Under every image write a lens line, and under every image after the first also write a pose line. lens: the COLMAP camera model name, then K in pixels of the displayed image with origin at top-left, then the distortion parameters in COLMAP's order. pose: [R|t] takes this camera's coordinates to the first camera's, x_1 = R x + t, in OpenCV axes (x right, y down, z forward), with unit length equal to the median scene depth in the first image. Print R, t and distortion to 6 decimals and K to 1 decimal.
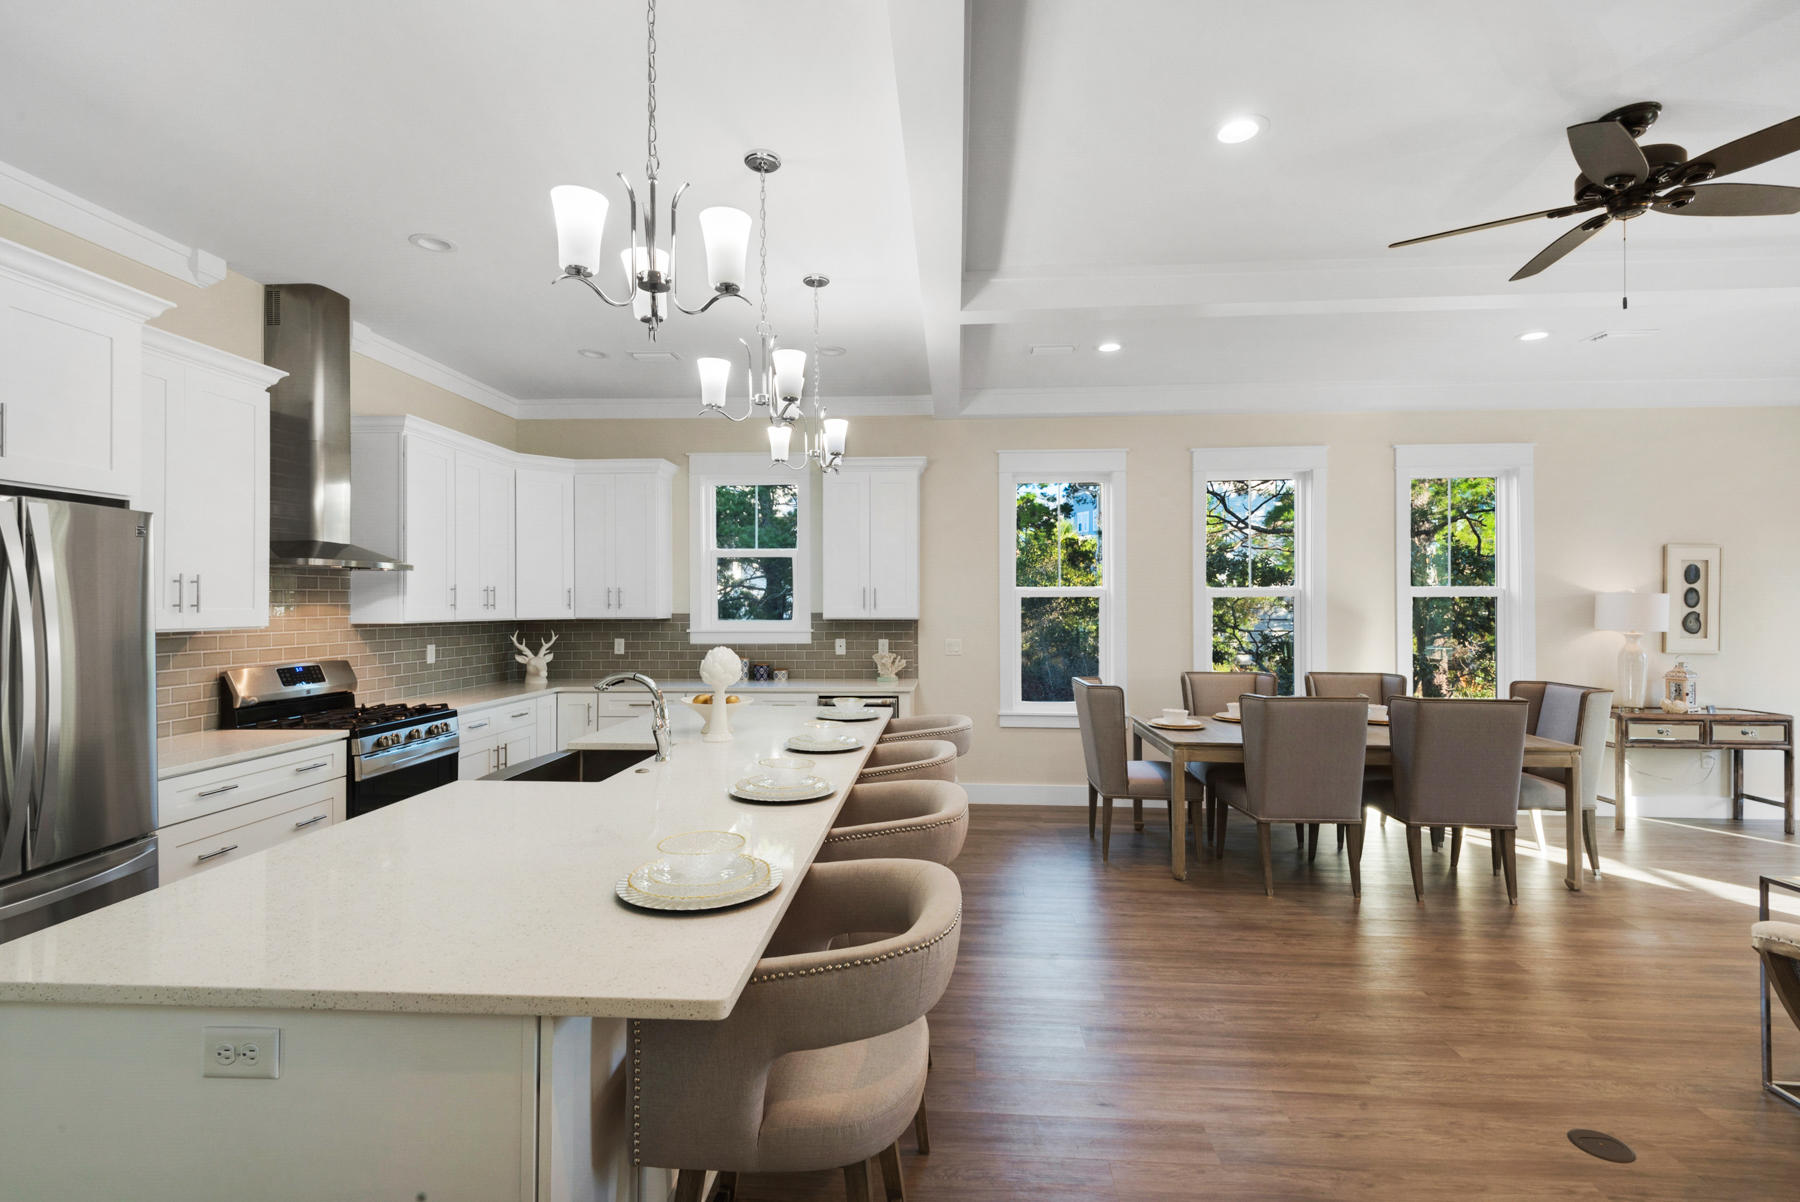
lens RADIAL K [[829.4, 0, 900.0], [0, 829.4, 601.0], [0, 0, 1]] dist [0.083250, 0.000065]
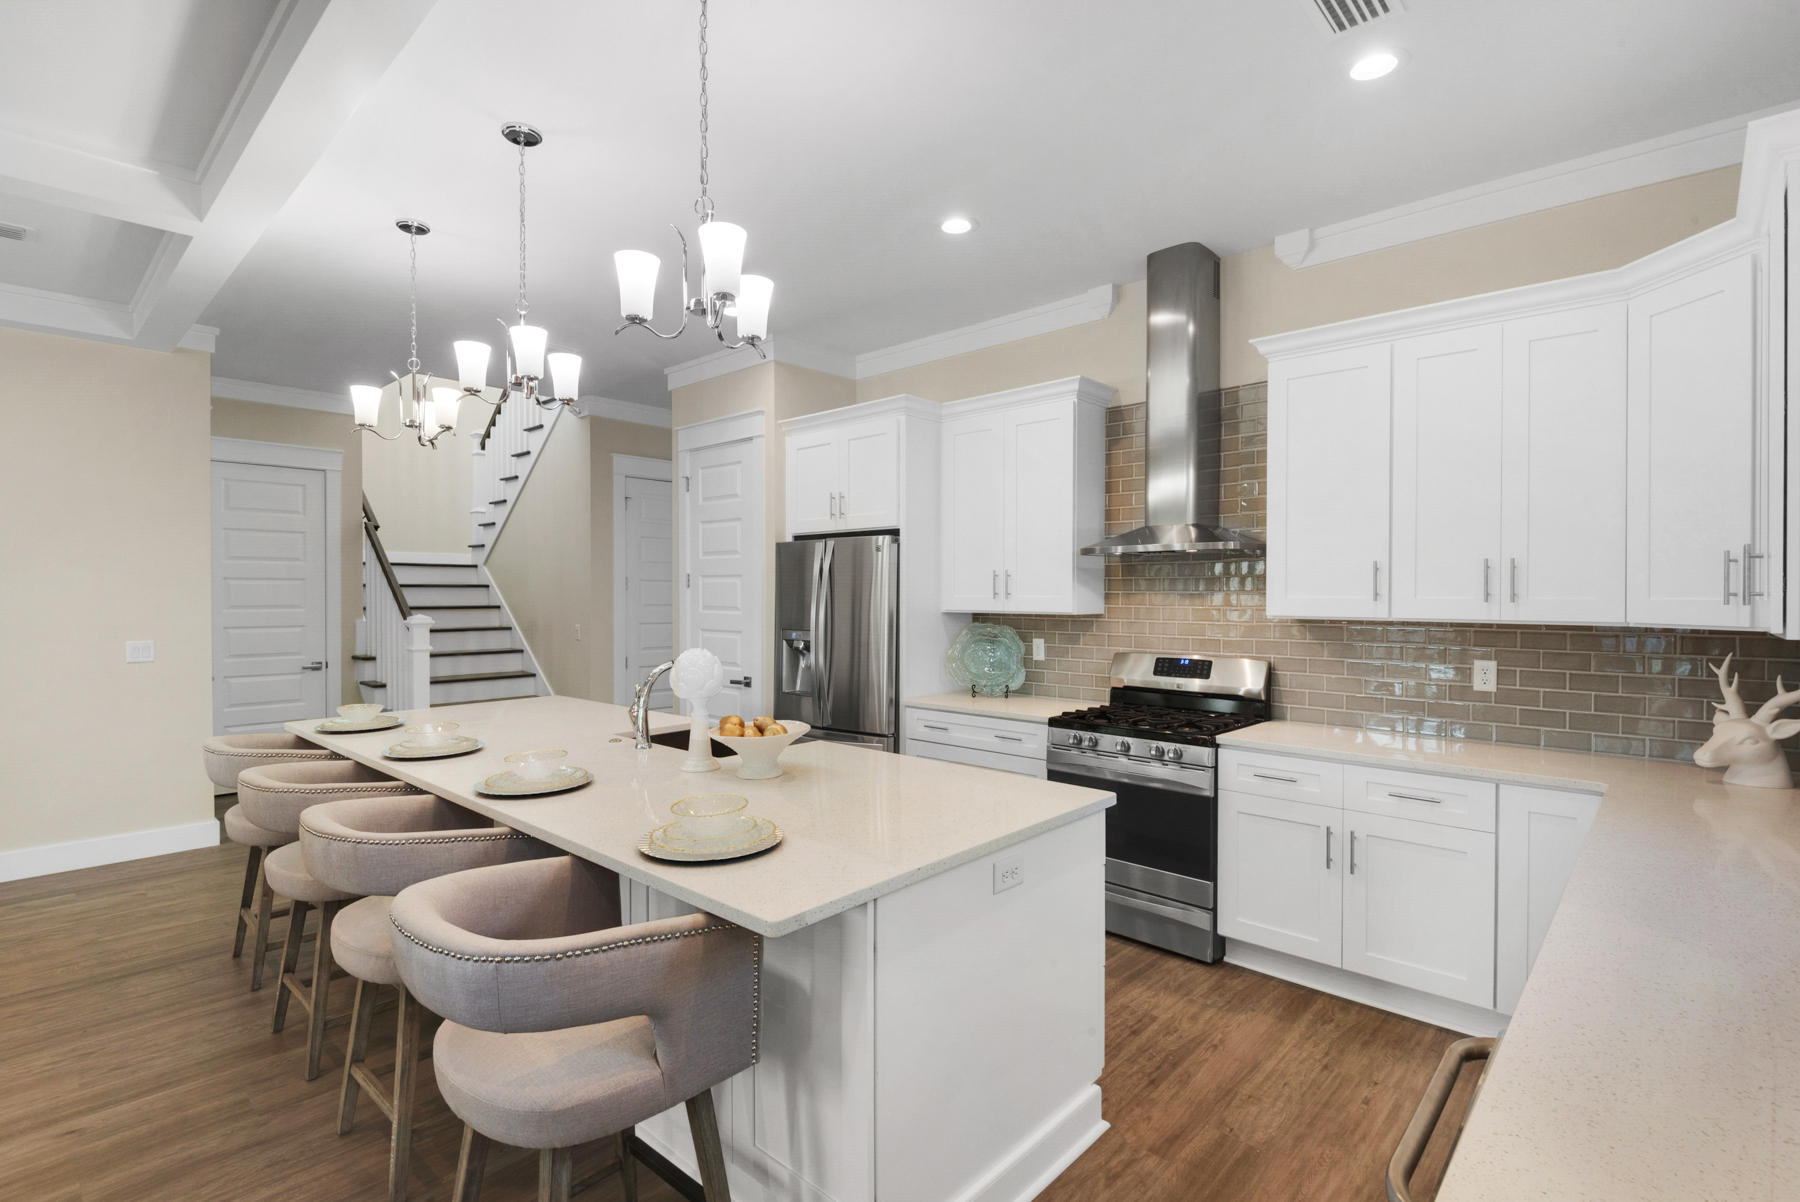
lens RADIAL K [[850.9, 0, 900.0], [0, 850.9, 601.0], [0, 0, 1]] dist [-0.000046, -0.000063]
pose [[-0.626618, 0.005384, -0.779308, 0.169697], [0.002949, 0.999985, 0.004537, 0.004134], [0.779321, 0.000545, -0.626625, 0.953653]]
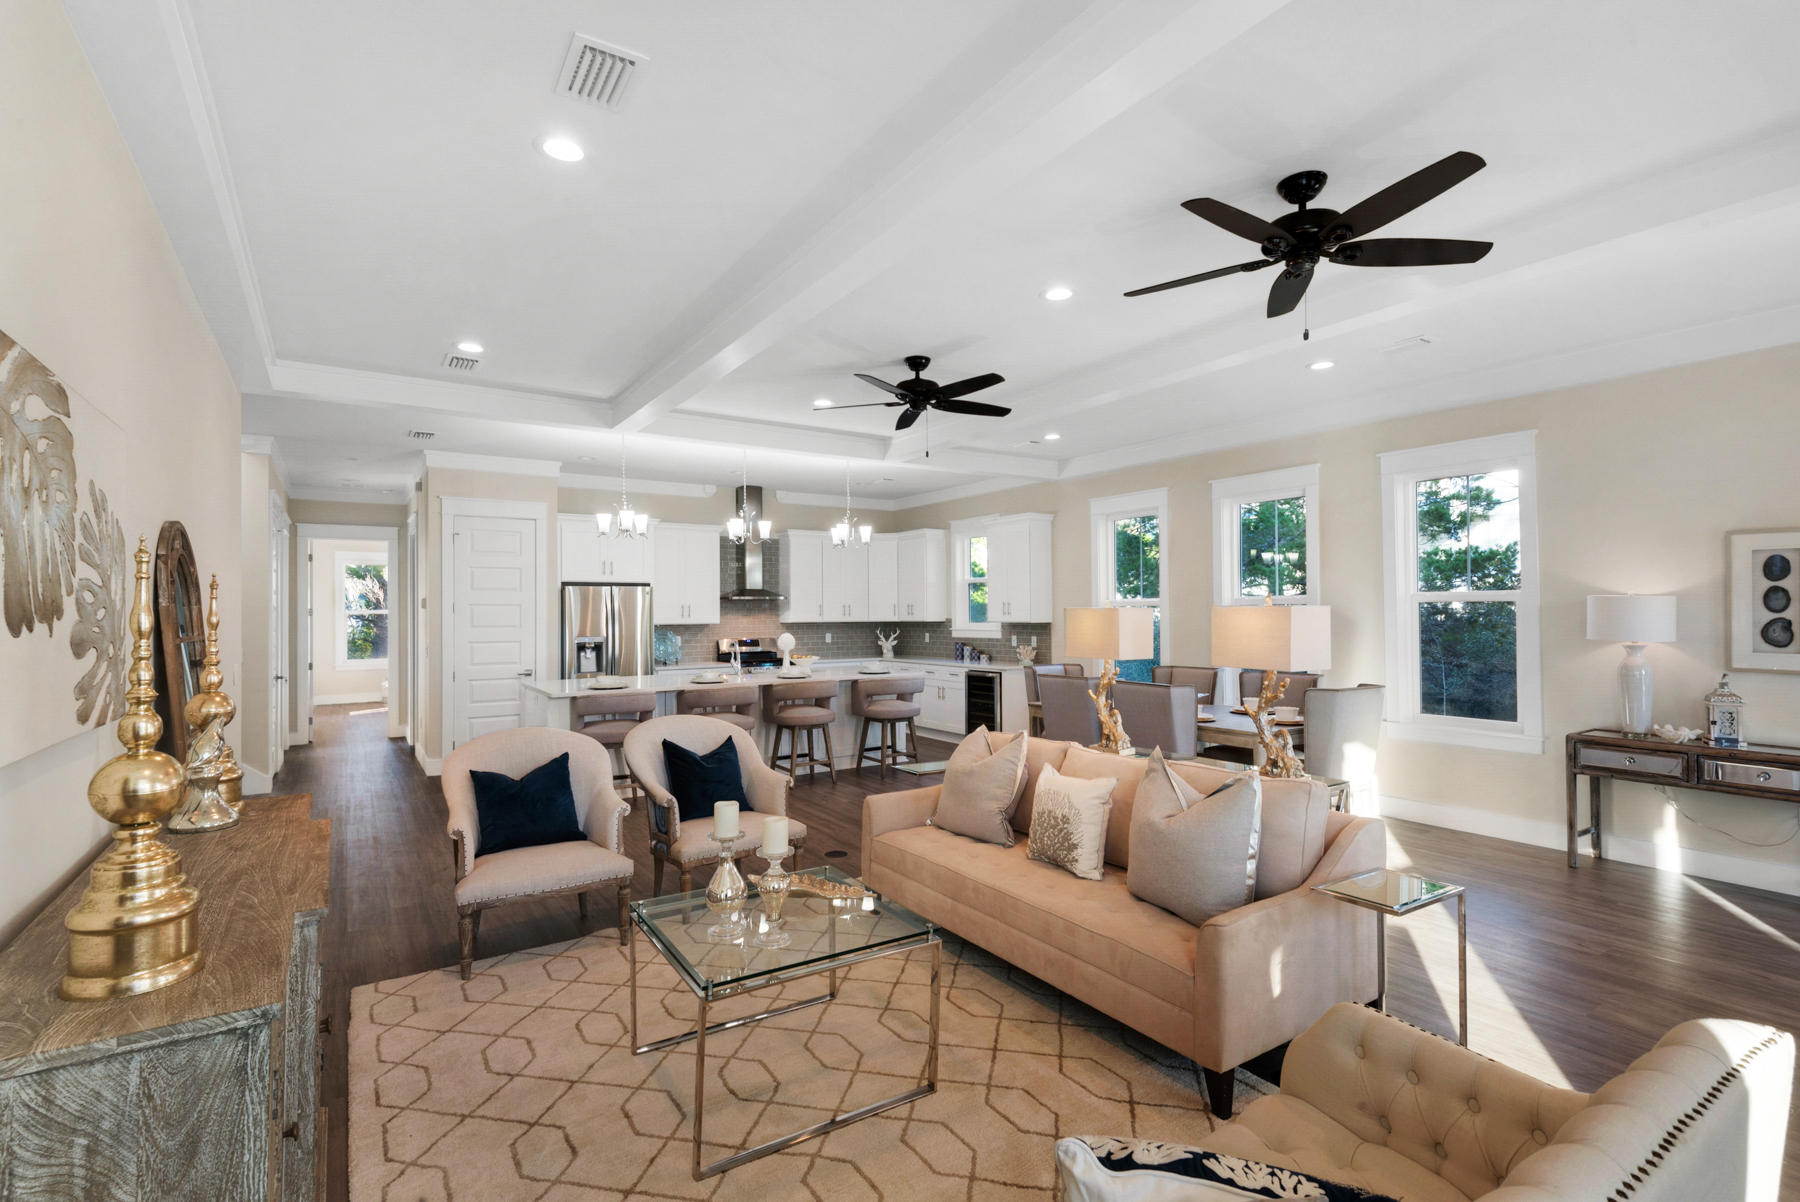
lens RADIAL K [[829.4, 0, 900.0], [0, 829.4, 601.0], [0, 0, 1]] dist [0.083250, 0.000065]
pose [[0.596516, -0.016123, -0.802440, 1.062252], [0.011706, 0.999867, -0.011388, -0.002380], [0.802516, -0.002600, 0.596625, -0.059755]]
